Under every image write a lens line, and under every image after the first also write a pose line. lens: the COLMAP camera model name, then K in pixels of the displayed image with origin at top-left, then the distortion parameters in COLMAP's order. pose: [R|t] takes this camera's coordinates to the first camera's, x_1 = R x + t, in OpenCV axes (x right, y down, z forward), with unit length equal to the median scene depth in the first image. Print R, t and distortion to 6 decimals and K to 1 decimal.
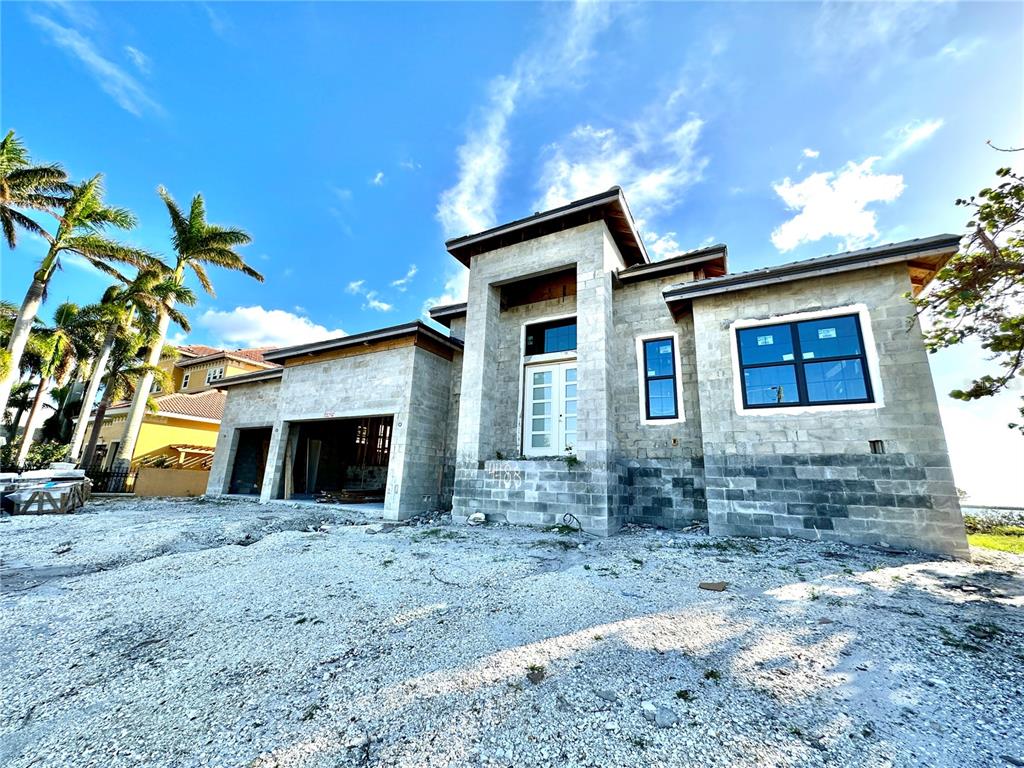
lens RADIAL K [[405.5, 0, 513.9], [0, 405.5, 385.1], [0, 0, 1]] dist [0.000001, 0.000123]
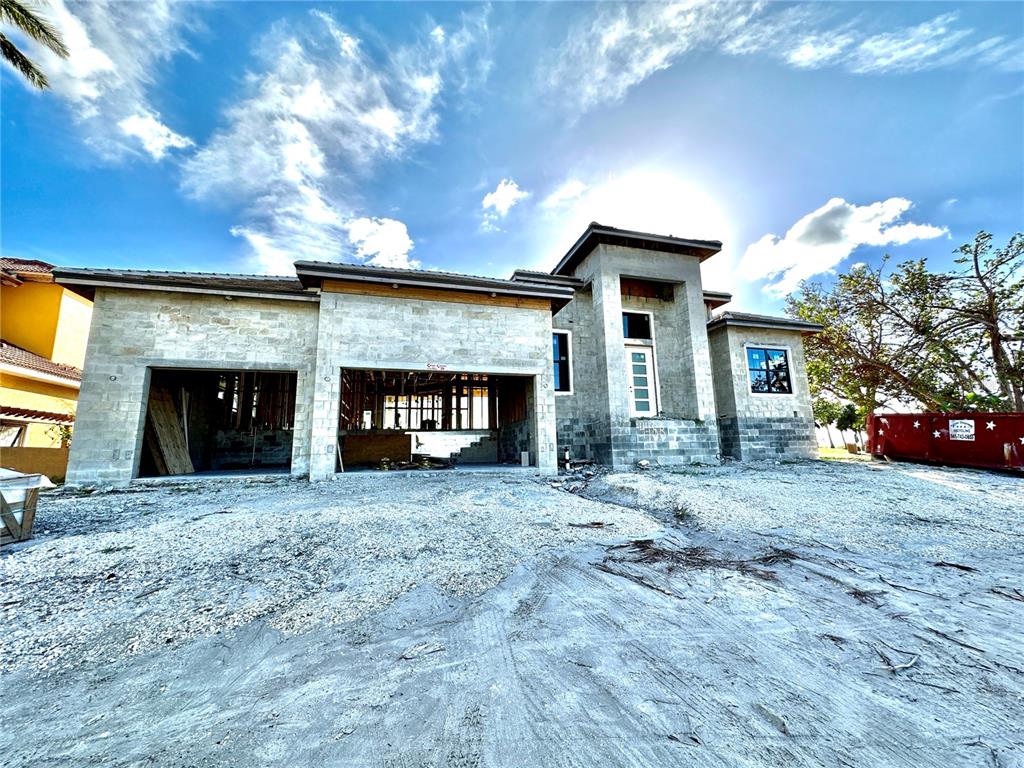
lens RADIAL K [[405.5, 0, 514.2], [0, 405.5, 383.2], [0, 0, 1]] dist [0.000001, 0.000123]
pose [[0.705888, 0.069451, 0.704911, -1.308434], [-0.125759, 0.991659, 0.028230, 0.087288], [-0.697070, -0.108576, 0.708734, 0.398379]]
